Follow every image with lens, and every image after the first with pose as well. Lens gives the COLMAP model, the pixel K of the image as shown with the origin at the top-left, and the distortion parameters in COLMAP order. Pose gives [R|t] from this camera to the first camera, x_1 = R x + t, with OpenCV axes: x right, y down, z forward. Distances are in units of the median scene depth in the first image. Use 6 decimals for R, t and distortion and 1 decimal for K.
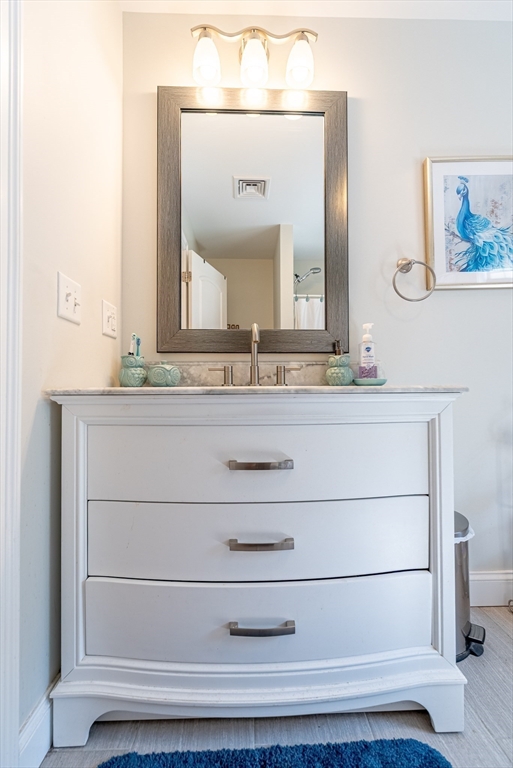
lens RADIAL K [[336.5, 0, 255.8], [0, 336.5, 384.2], [0, 0, 1]] dist [0.004798, -0.000560]
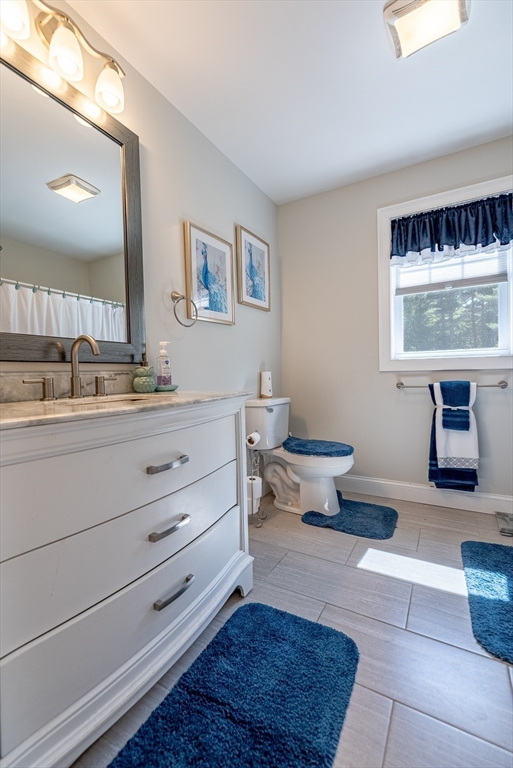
lens RADIAL K [[336.5, 0, 253.1], [0, 336.5, 384.5], [0, 0, 1]] dist [0.004798, -0.000560]
pose [[0.520275, -0.038155, 0.853146, -0.543076], [0.013603, 0.999245, 0.036394, -0.058366], [-0.853890, -0.007329, 0.520402, 0.062374]]
